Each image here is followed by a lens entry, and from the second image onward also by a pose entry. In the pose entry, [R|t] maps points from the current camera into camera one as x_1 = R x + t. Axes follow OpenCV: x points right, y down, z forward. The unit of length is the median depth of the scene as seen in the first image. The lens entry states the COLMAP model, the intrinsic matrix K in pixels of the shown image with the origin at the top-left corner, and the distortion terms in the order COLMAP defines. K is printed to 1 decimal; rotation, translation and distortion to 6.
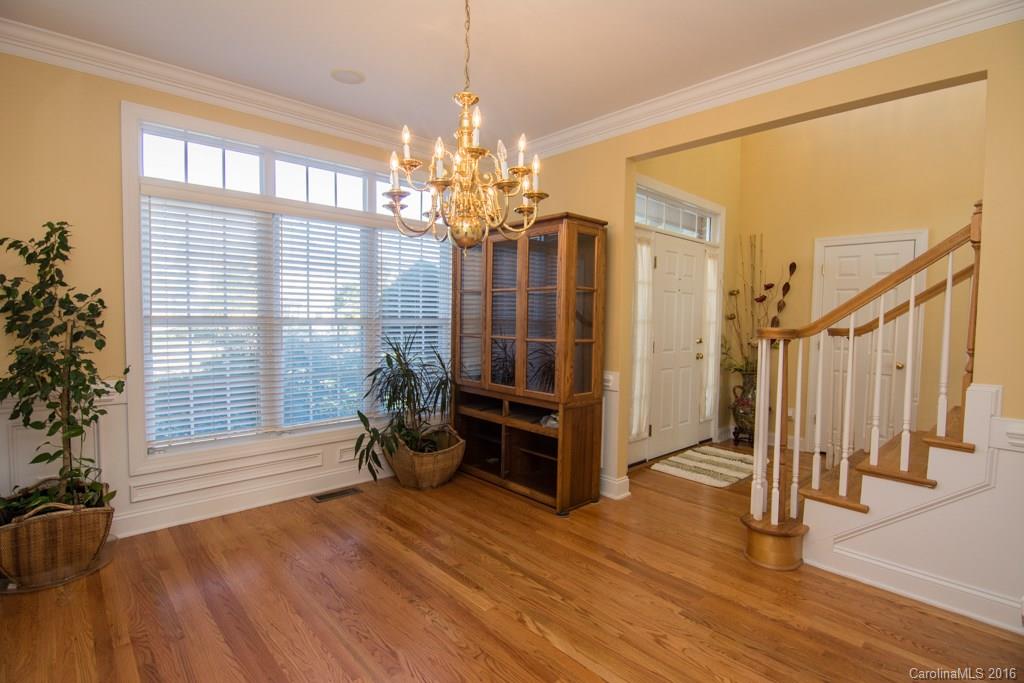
lens RADIAL K [[499.7, 0, 509.6], [0, 499.7, 343.3], [0, 0, 1]] dist [0.012296, -0.022714]
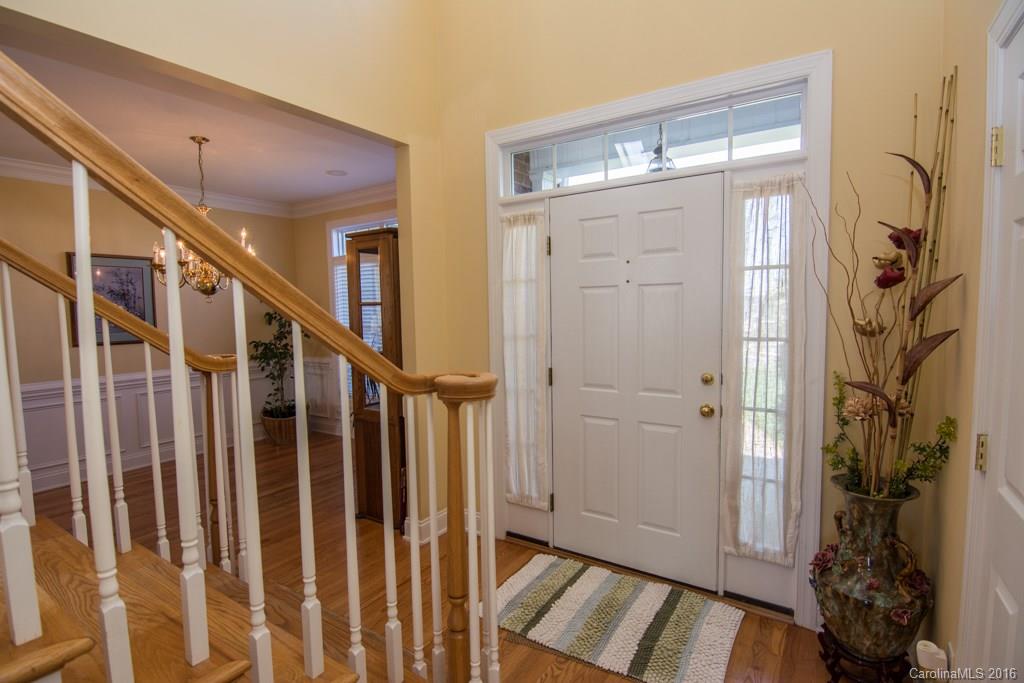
lens RADIAL K [[499.7, 0, 509.6], [0, 499.7, 343.3], [0, 0, 1]] dist [0.012296, -0.022714]
pose [[0.245130, 0.053051, -0.968038, 0.909340], [-0.028583, 0.998463, 0.047481, -0.066010], [0.969069, 0.016030, 0.246269, 0.793282]]
